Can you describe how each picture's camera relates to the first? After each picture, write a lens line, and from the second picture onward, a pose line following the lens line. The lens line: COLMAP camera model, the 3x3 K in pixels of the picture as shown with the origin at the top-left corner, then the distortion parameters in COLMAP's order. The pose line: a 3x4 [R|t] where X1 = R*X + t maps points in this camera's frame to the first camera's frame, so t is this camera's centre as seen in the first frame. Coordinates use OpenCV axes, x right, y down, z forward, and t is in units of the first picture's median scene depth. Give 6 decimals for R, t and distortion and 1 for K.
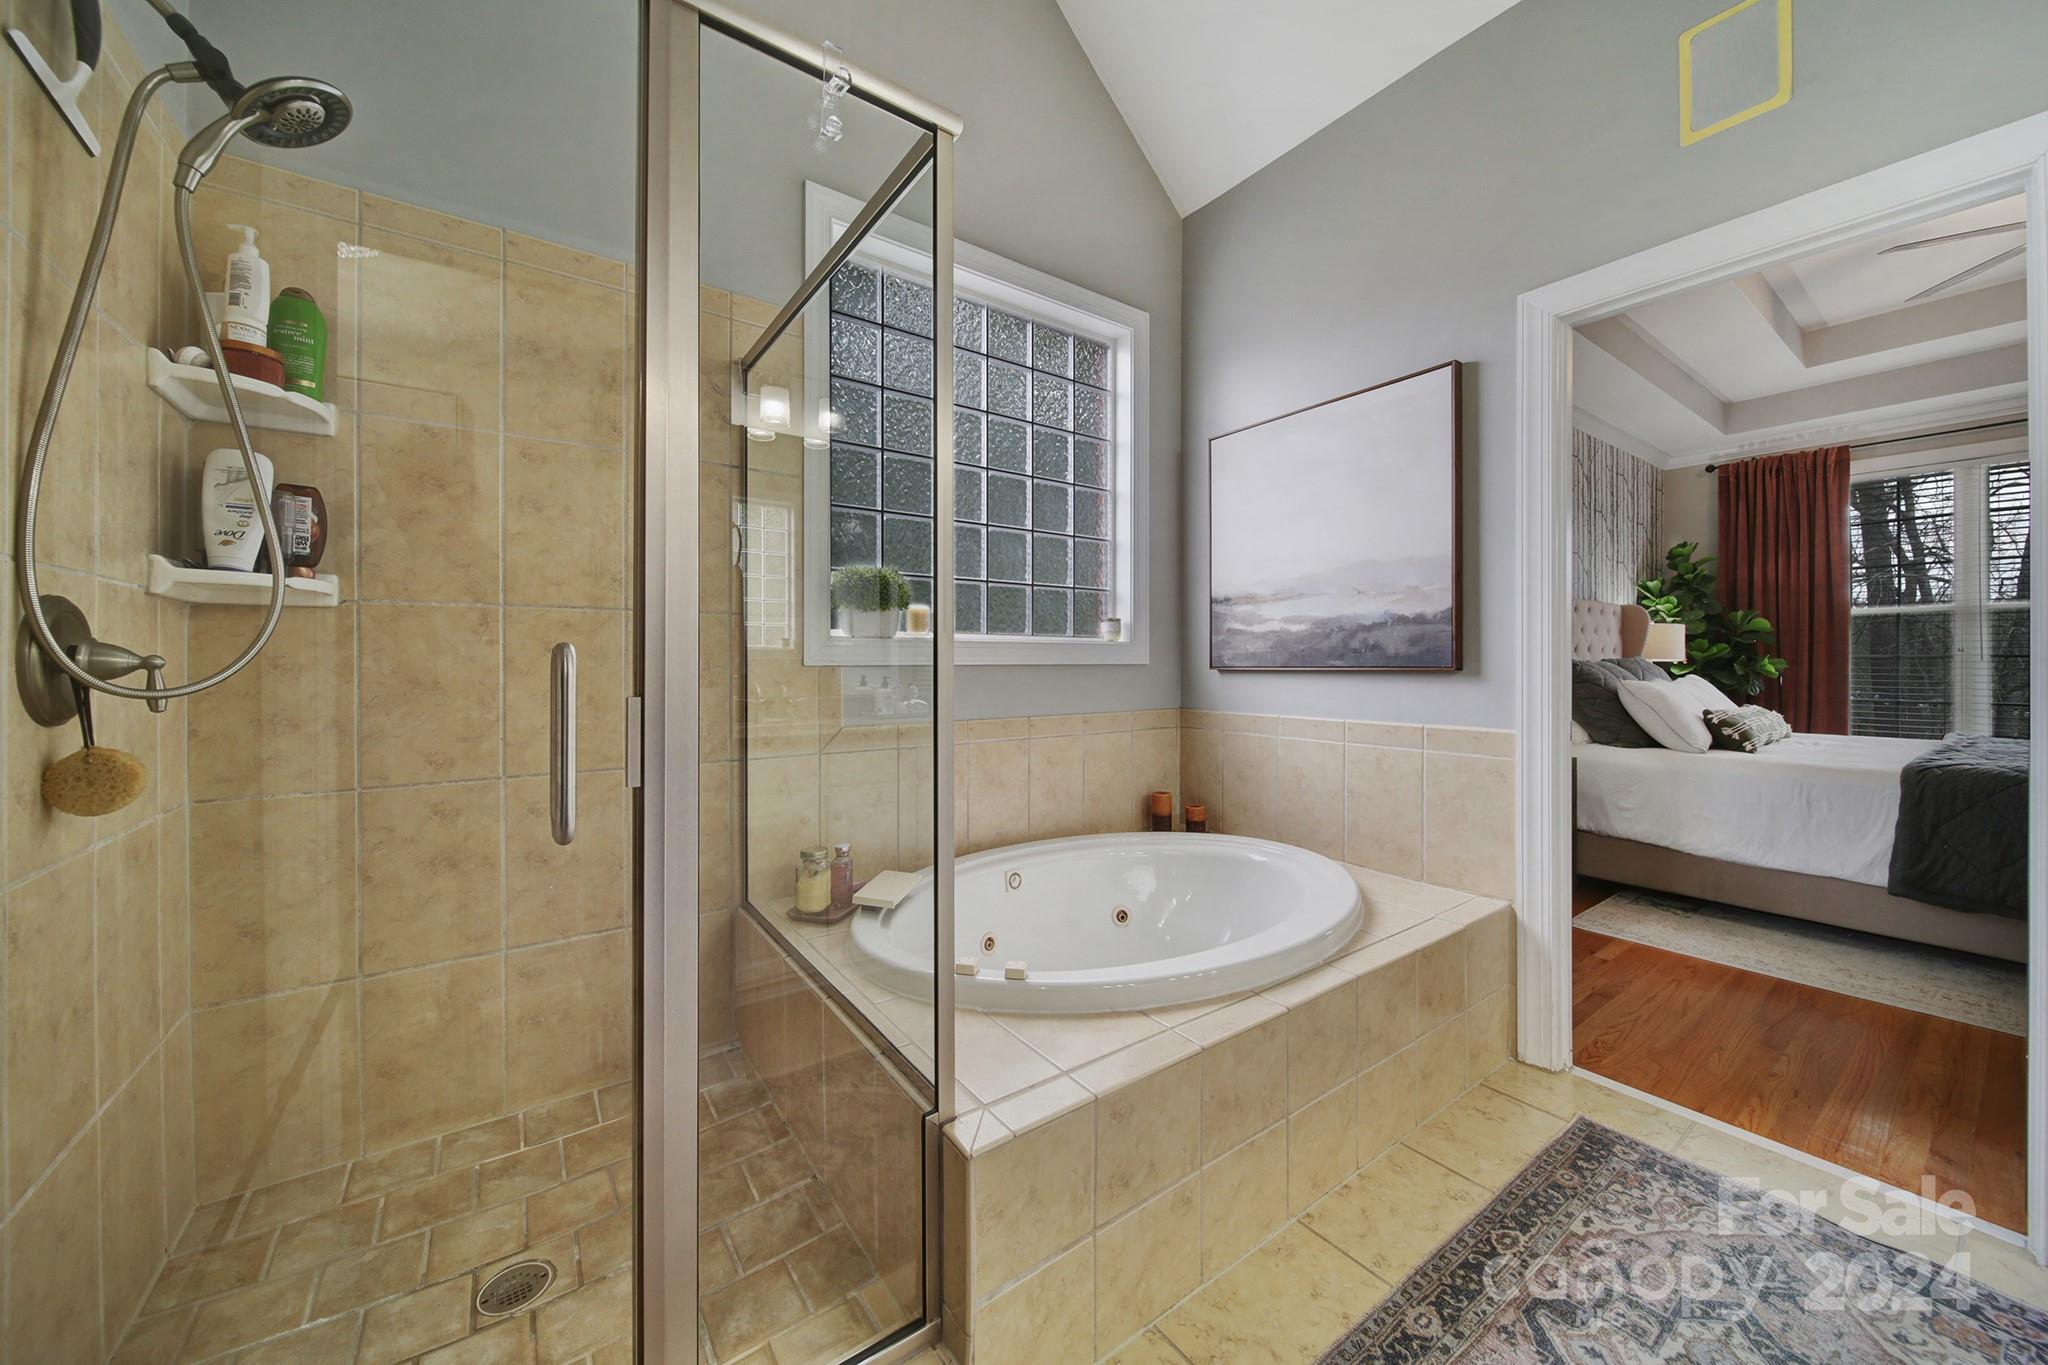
lens RADIAL K [[739.4, 0, 1027.9], [0, 739.4, 677.6], [0, 0, 1]] dist [0.000932, -0.000792]
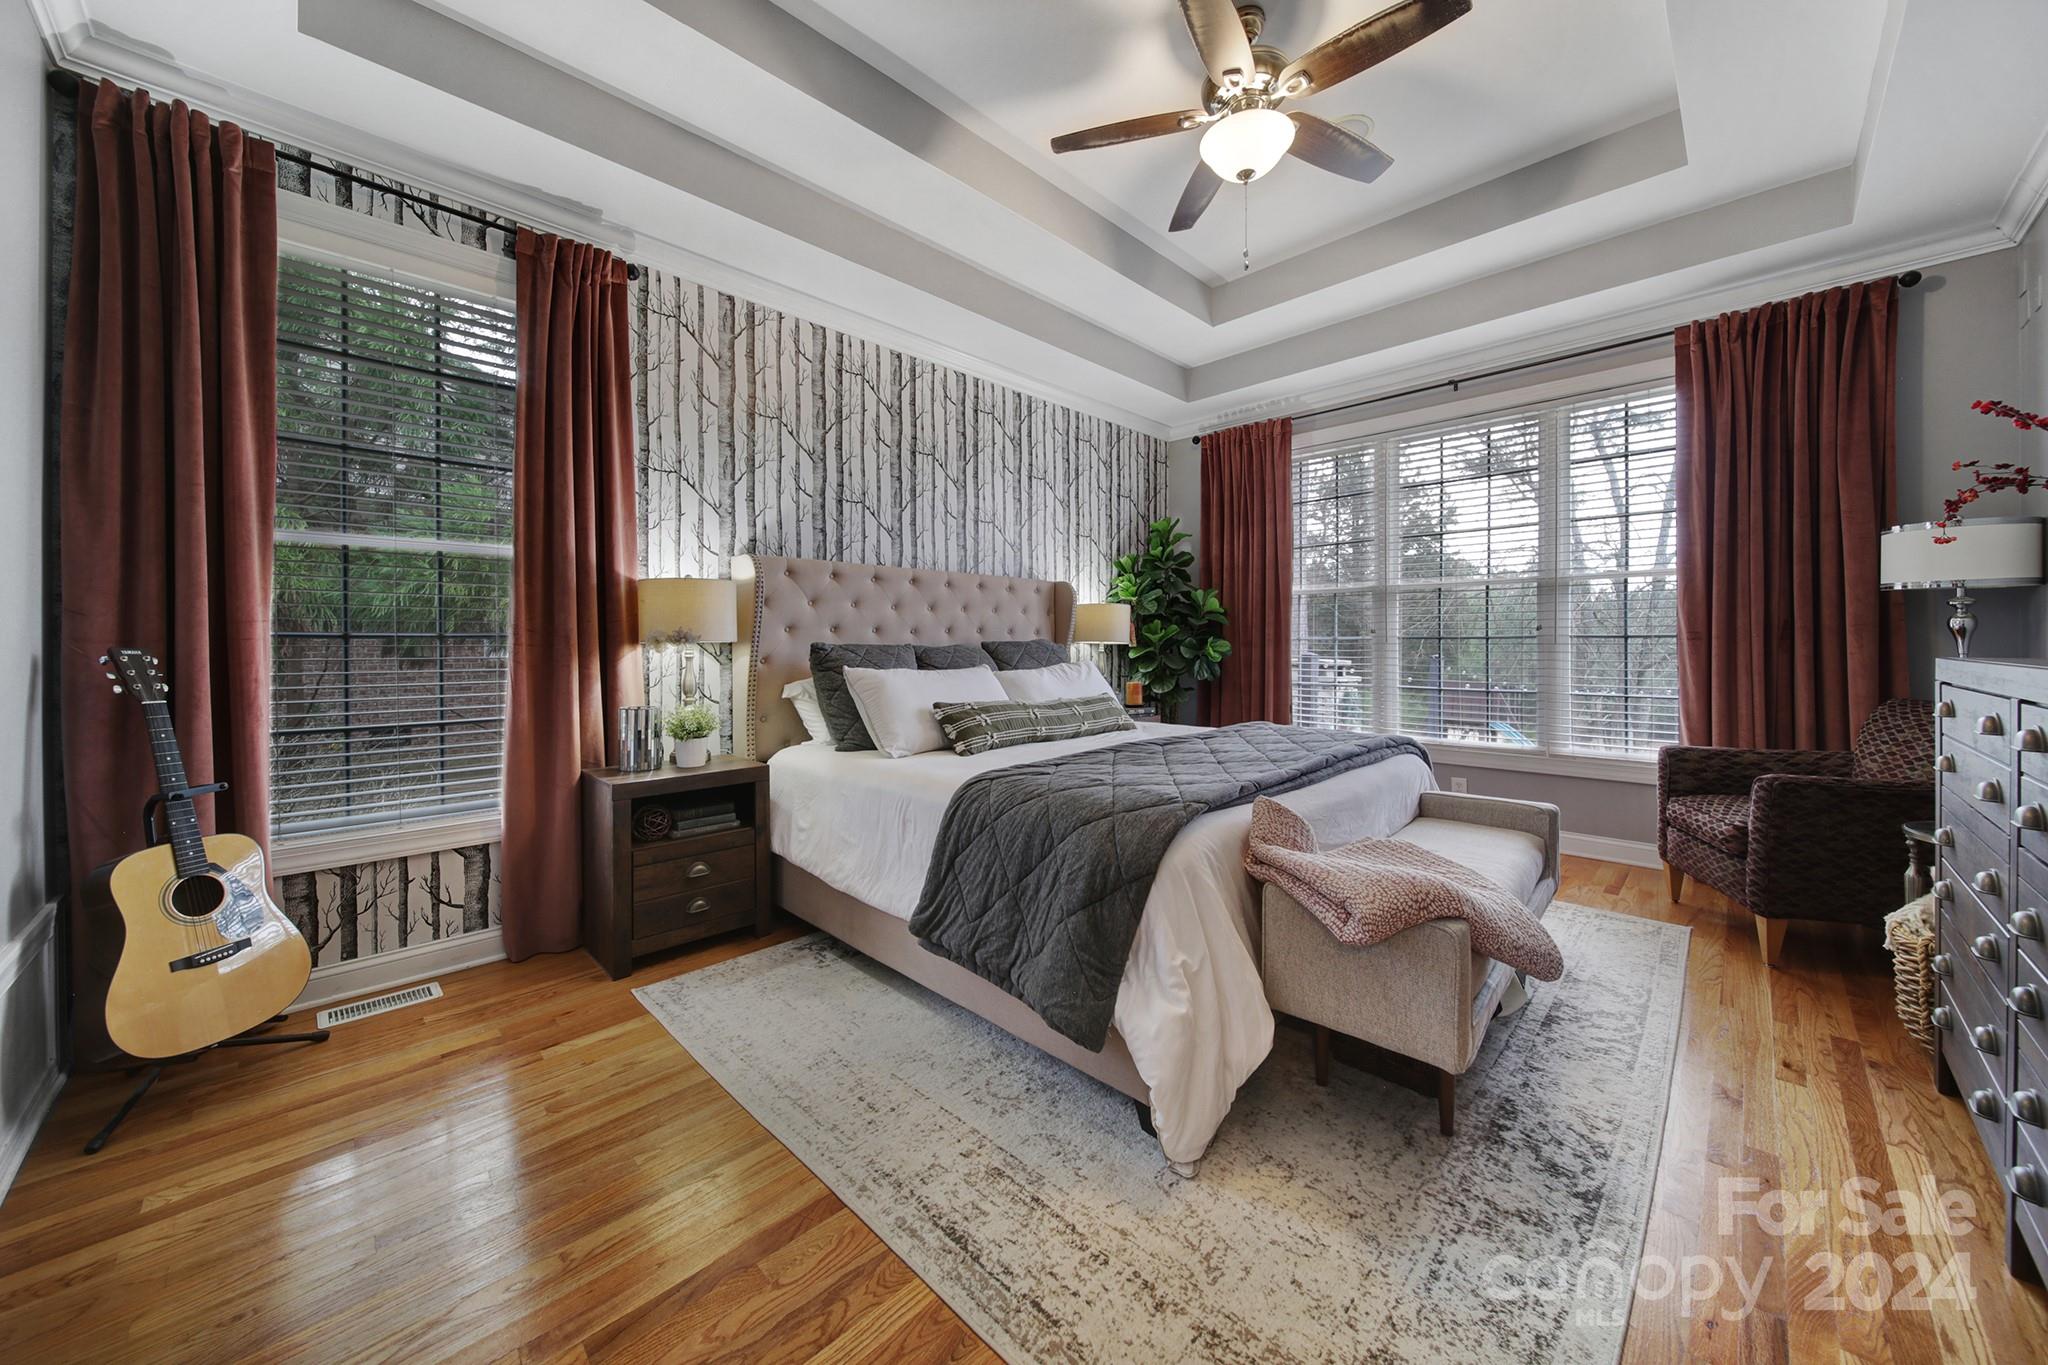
lens RADIAL K [[739.4, 0, 1017.4], [0, 739.4, 664.5], [0, 0, 1]] dist [0.000932, -0.000792]
pose [[0.986477, -0.005375, 0.163809, 0.591260], [0.004515, 0.999974, 0.005620, -0.002452], [-0.163835, -0.004804, 0.986476, 0.113340]]
